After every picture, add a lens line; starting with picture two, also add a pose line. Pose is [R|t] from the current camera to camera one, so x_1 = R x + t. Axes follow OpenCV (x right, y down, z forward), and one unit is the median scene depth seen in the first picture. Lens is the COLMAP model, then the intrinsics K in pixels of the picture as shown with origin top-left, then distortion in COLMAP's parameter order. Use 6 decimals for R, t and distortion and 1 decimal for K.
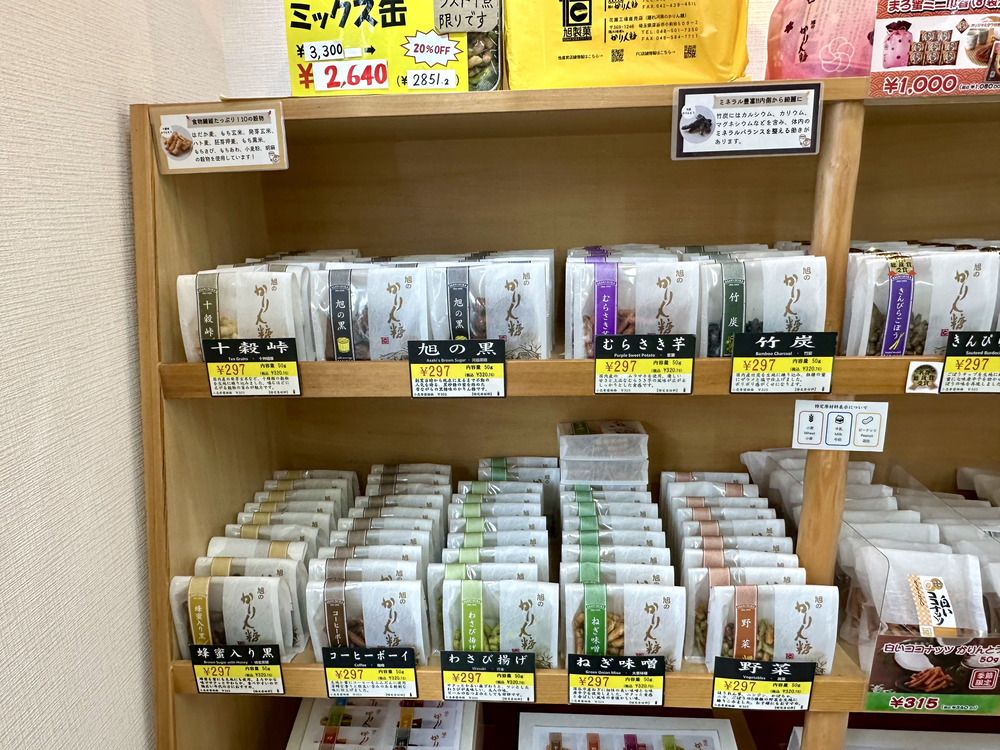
lens RADIAL K [[683.5, 0, 499.4], [0, 683.5, 395.2], [0, 0, 1]] dist [0.000292, -0.005905]
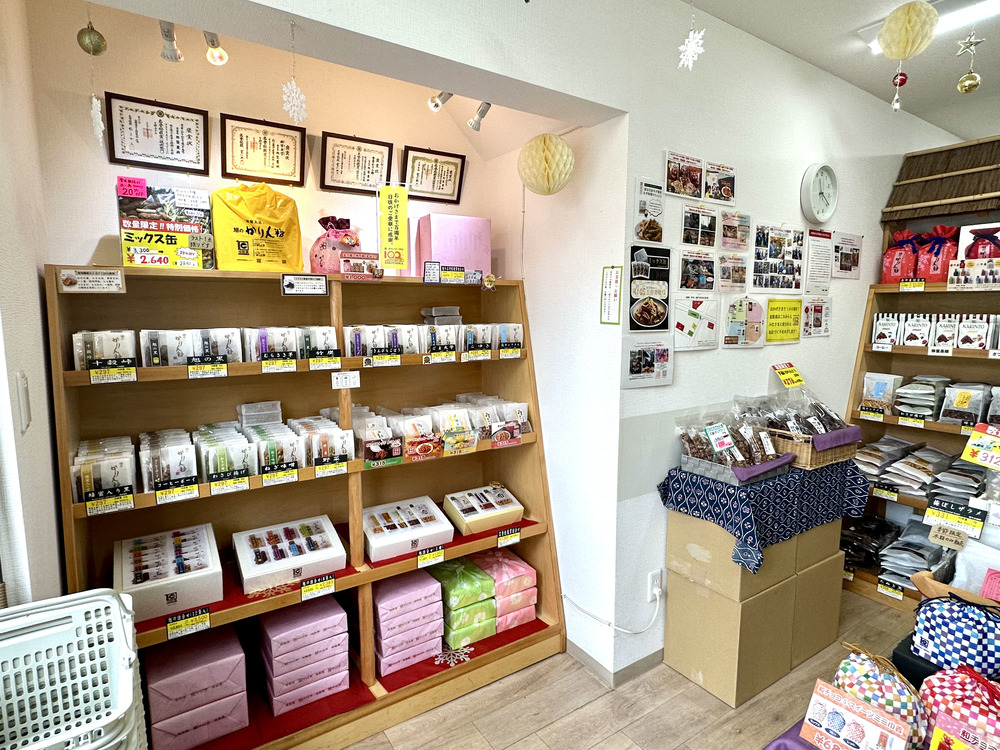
lens RADIAL K [[544.5, 0, 496.4], [0, 544.5, 381.8], [0, 0, 1]] dist [-0.001742, -0.001565]
pose [[0.799781, -0.054897, 0.597777, -0.435120], [0.146432, 0.983569, -0.105589, 0.411143], [-0.582159, 0.171982, 0.794678, -1.360813]]
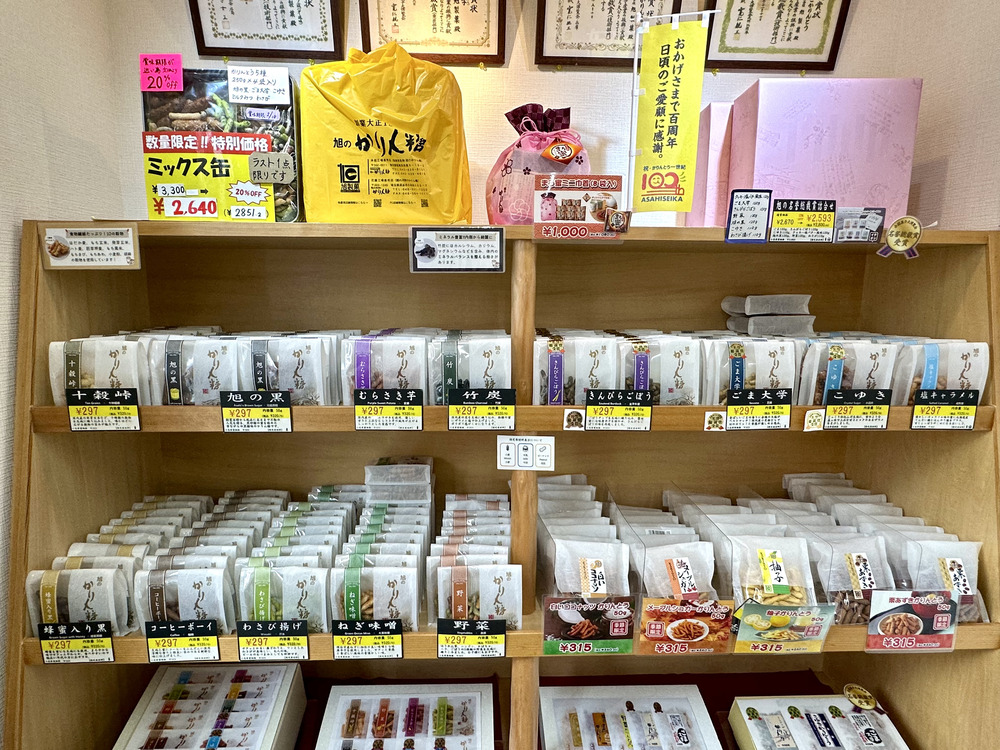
lens RADIAL K [[590.5, 0, 498.3], [0, 590.5, 387.6], [0, 0, 1]] dist [-0.006538, 0.005126]
pose [[0.993956, 0.013930, 0.108895, 0.295759], [-0.001904, 0.993955, -0.109770, 0.043895], [-0.109766, 0.108899, 0.987974, -0.255369]]
